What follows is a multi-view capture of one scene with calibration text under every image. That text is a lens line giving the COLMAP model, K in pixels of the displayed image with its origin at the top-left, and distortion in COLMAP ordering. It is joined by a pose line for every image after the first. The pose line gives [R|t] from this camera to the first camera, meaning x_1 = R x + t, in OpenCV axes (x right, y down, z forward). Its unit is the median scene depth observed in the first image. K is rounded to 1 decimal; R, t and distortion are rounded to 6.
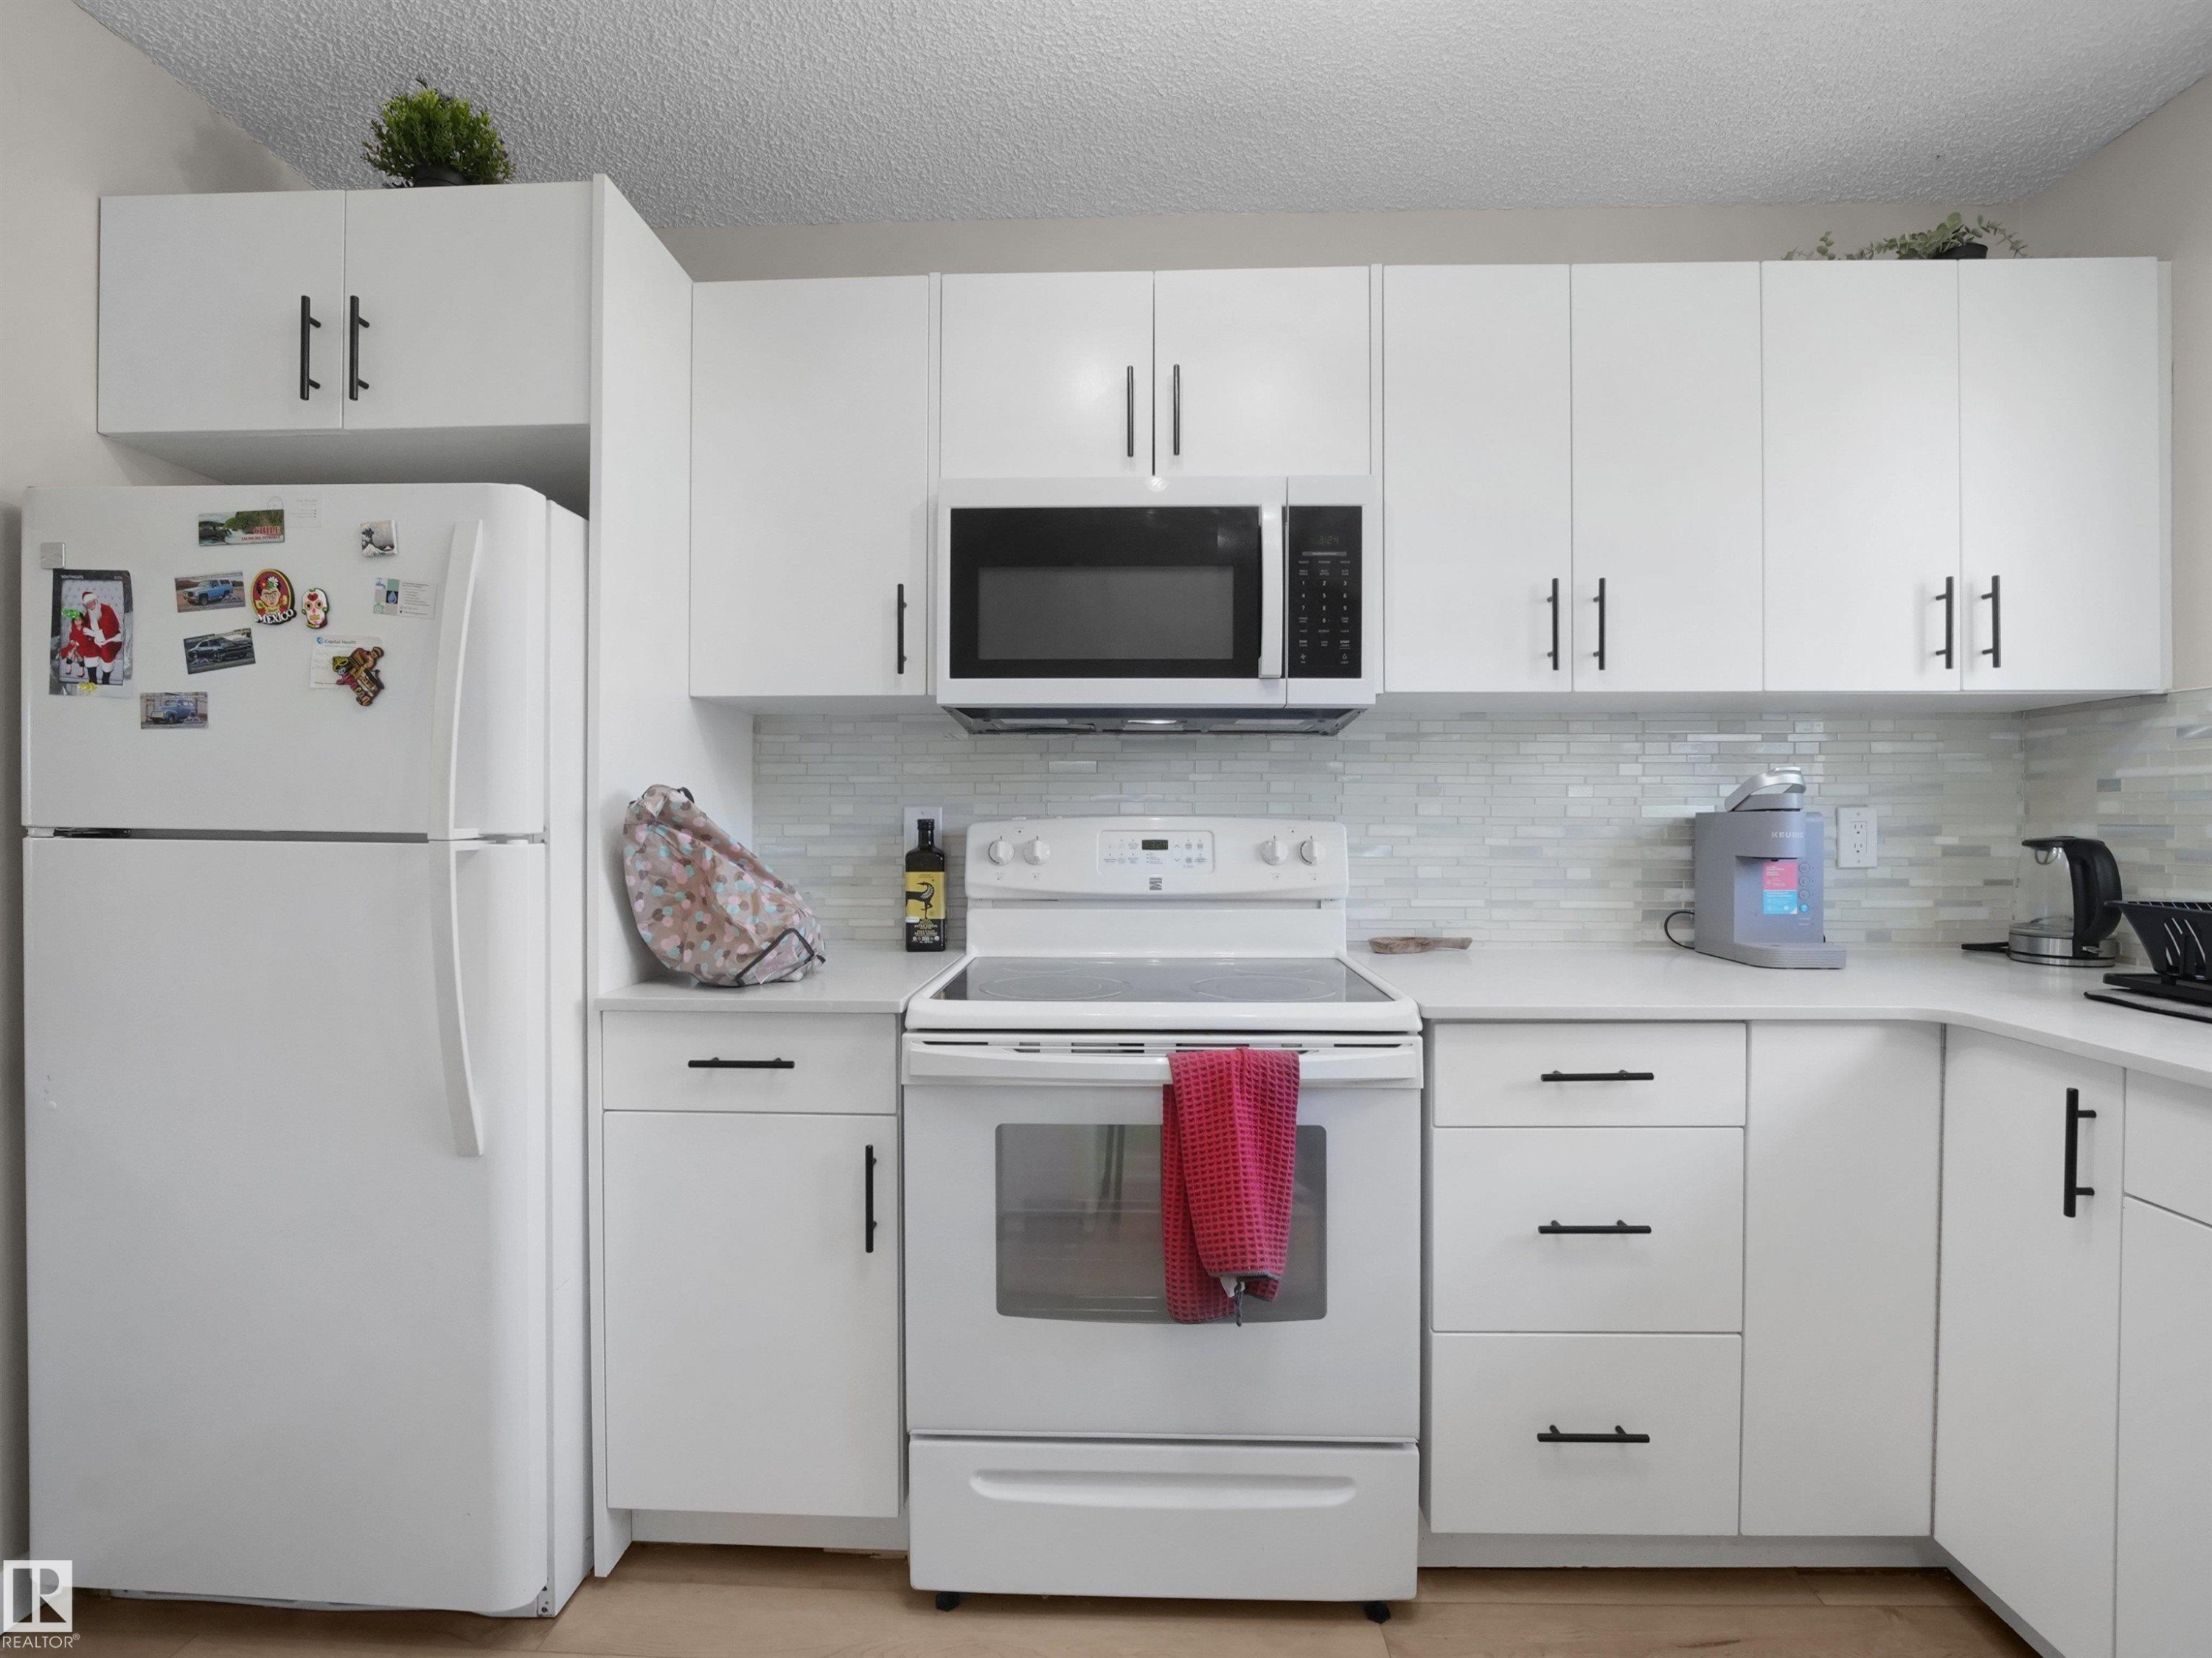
lens RADIAL K [[1024.2, 0, 1090.5], [0, 1024.2, 826.2], [0, 0, 1]] dist [-0.017165, 0.000289]
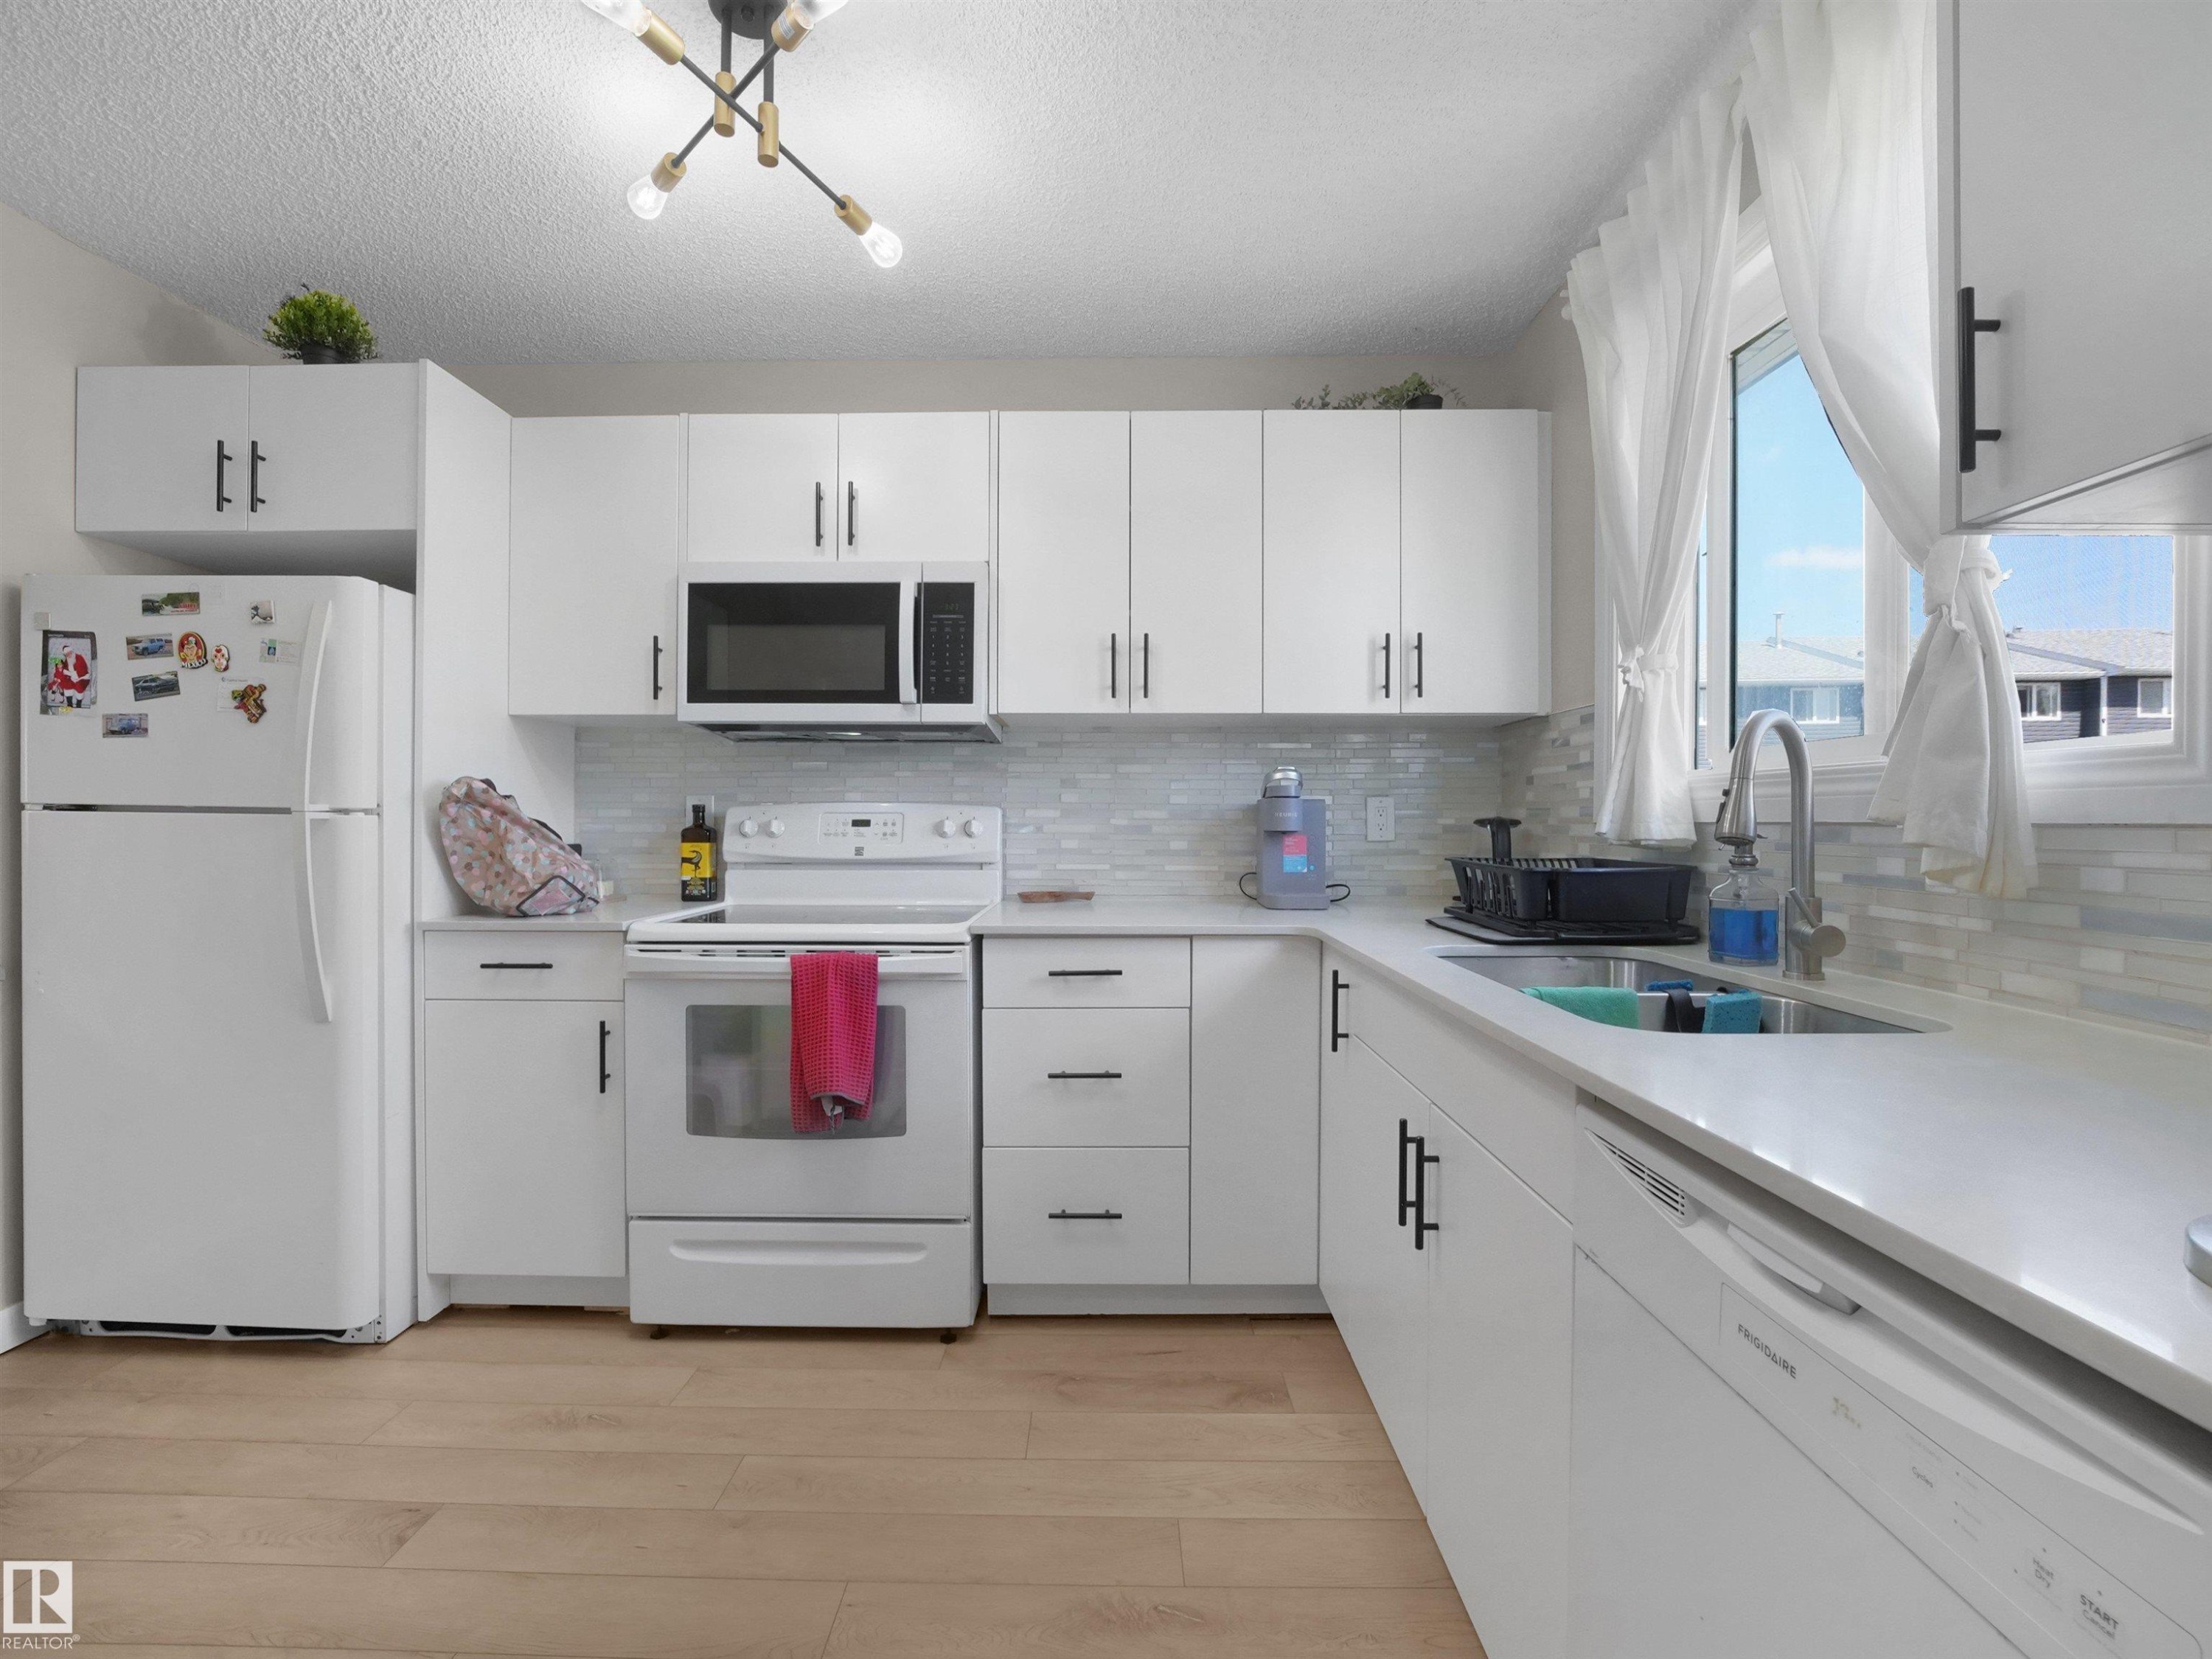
lens RADIAL K [[996.3, 0, 1100.9], [0, 996.3, 827.7], [0, 0, 1]] dist [-0.016163, 0.001205]
pose [[0.999832, 0.001707, 0.018260, 0.454868], [-0.001686, 0.999998, -0.001175, 0.032181], [-0.018262, 0.001144, 0.999833, -0.427185]]
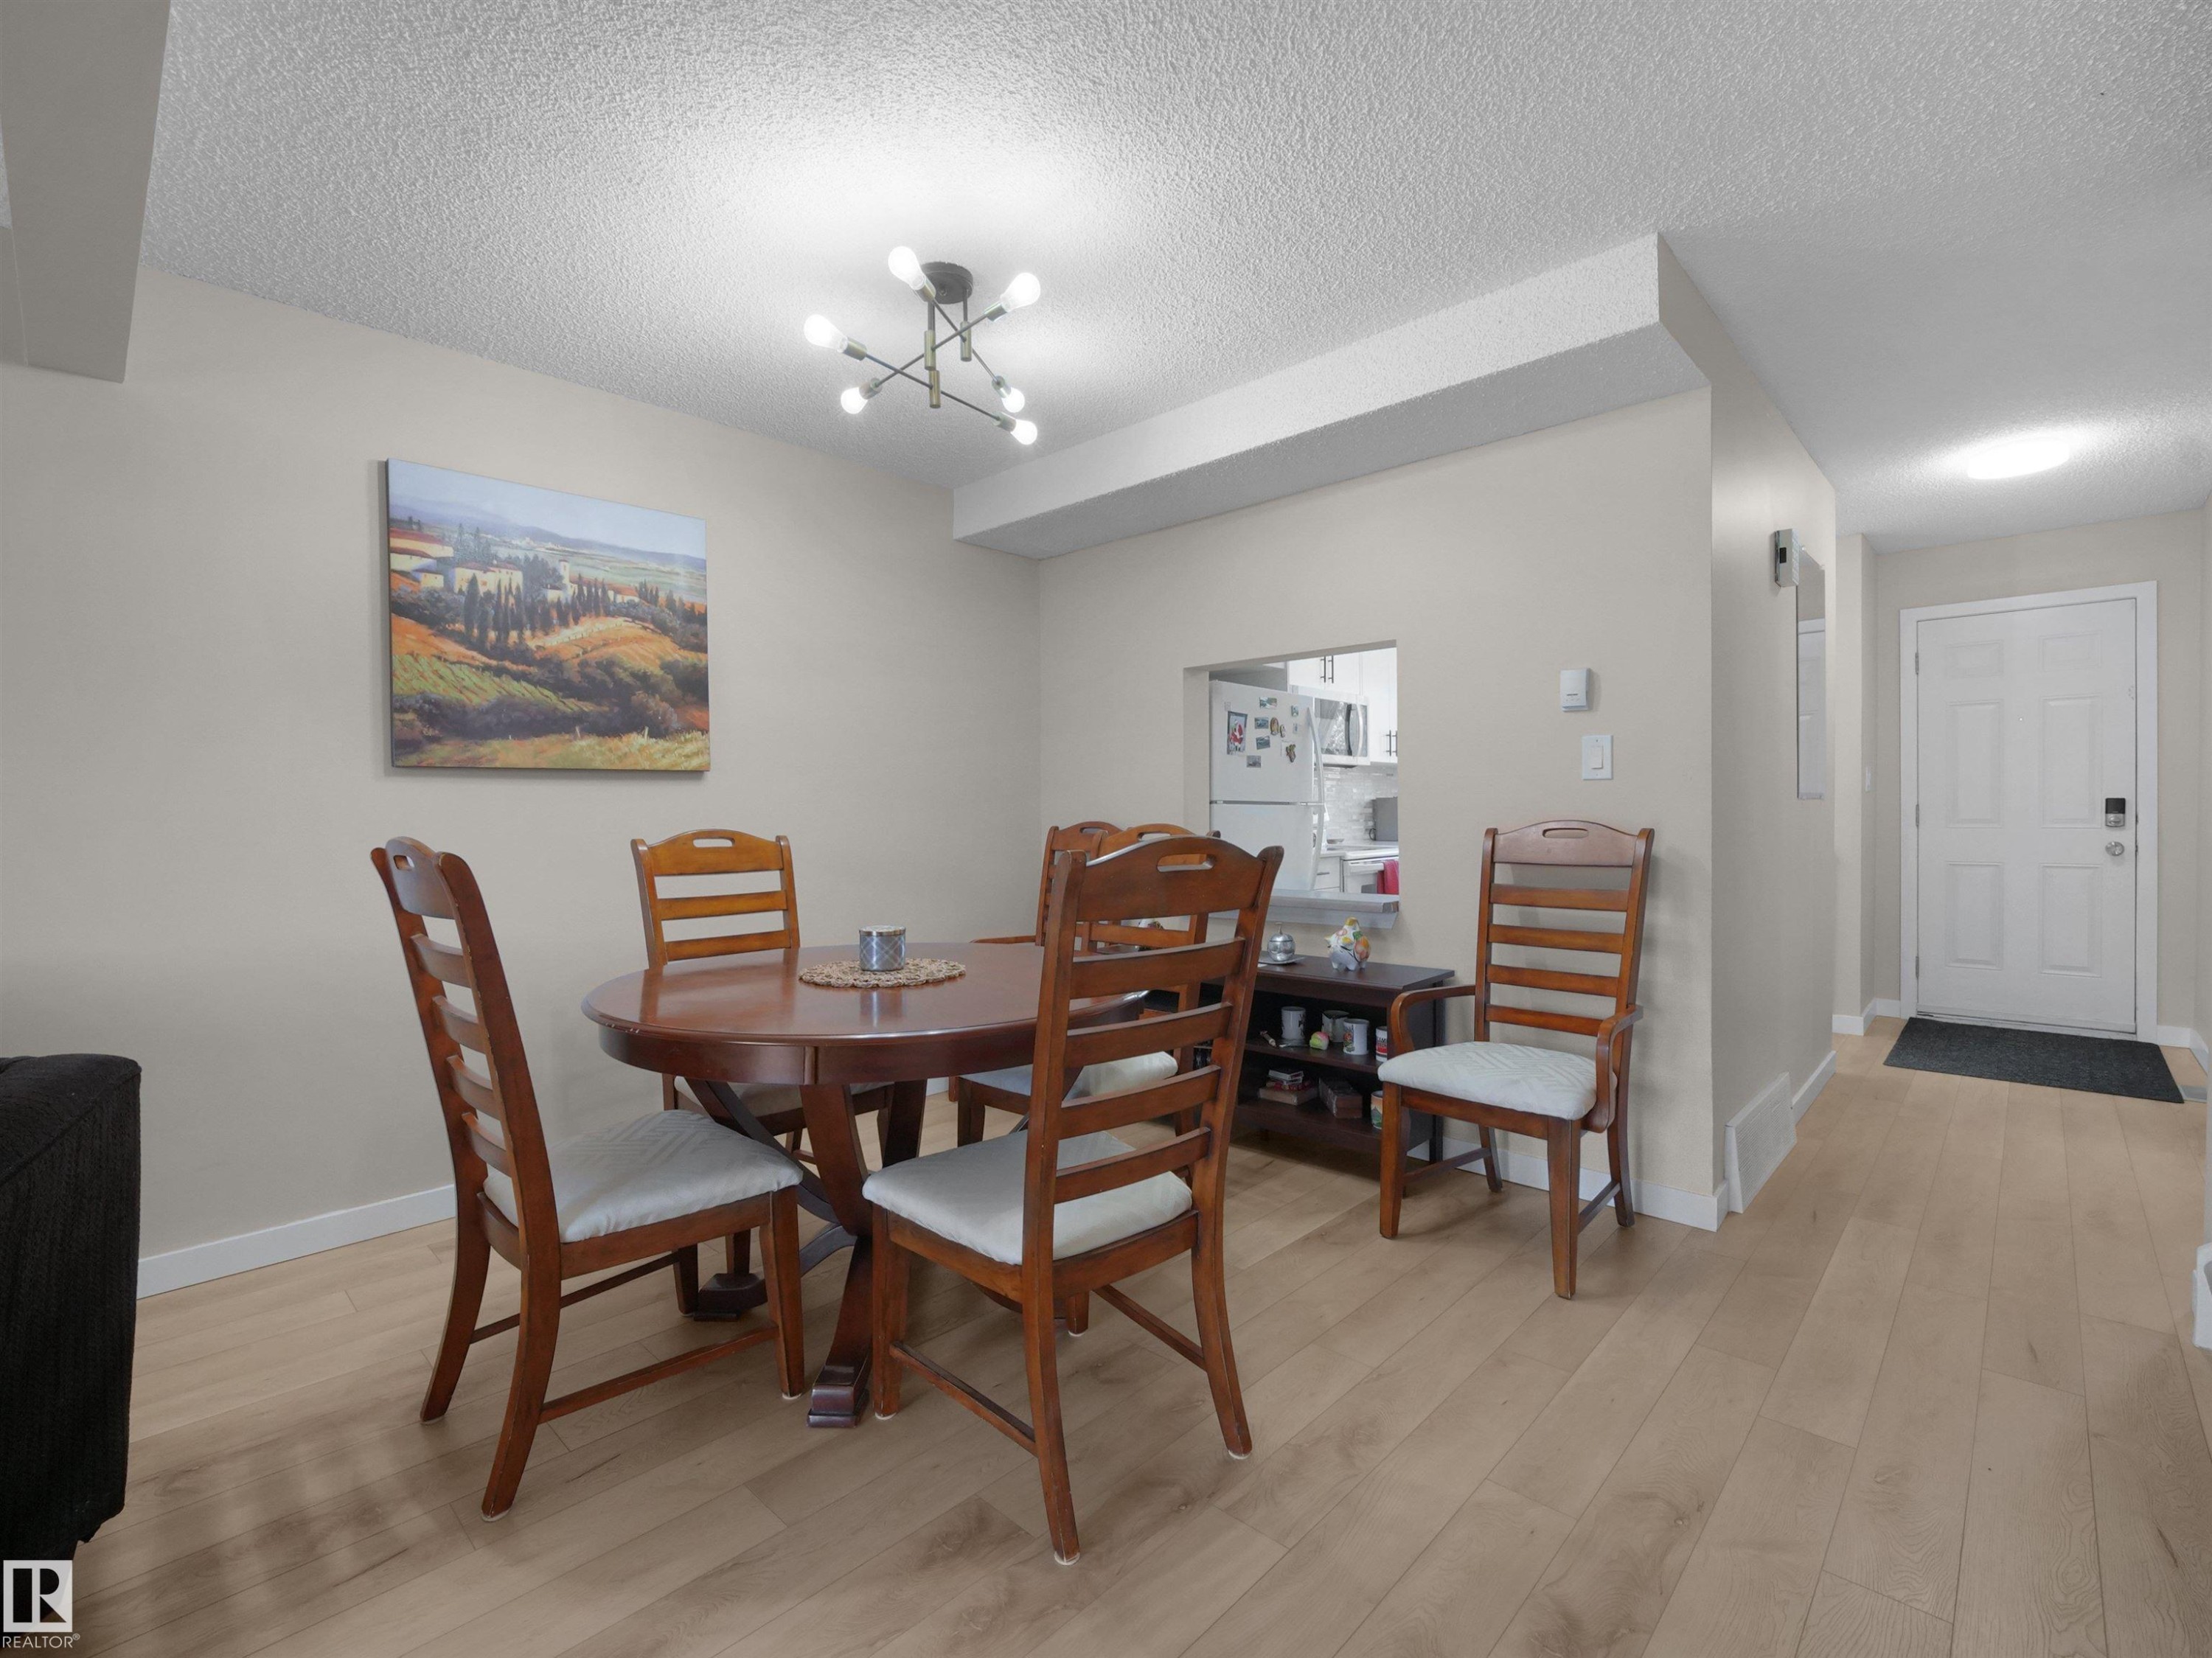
lens RADIAL K [[1023.9, 0, 1090.5], [0, 1023.9, 826.2], [0, 0, 1]] dist [-0.017165, 0.000289]
pose [[0.661422, -0.019223, 0.749768, -3.134536], [0.014592, 0.999812, 0.012761, 0.029056], [-0.749872, 0.002500, 0.661578, -0.582456]]
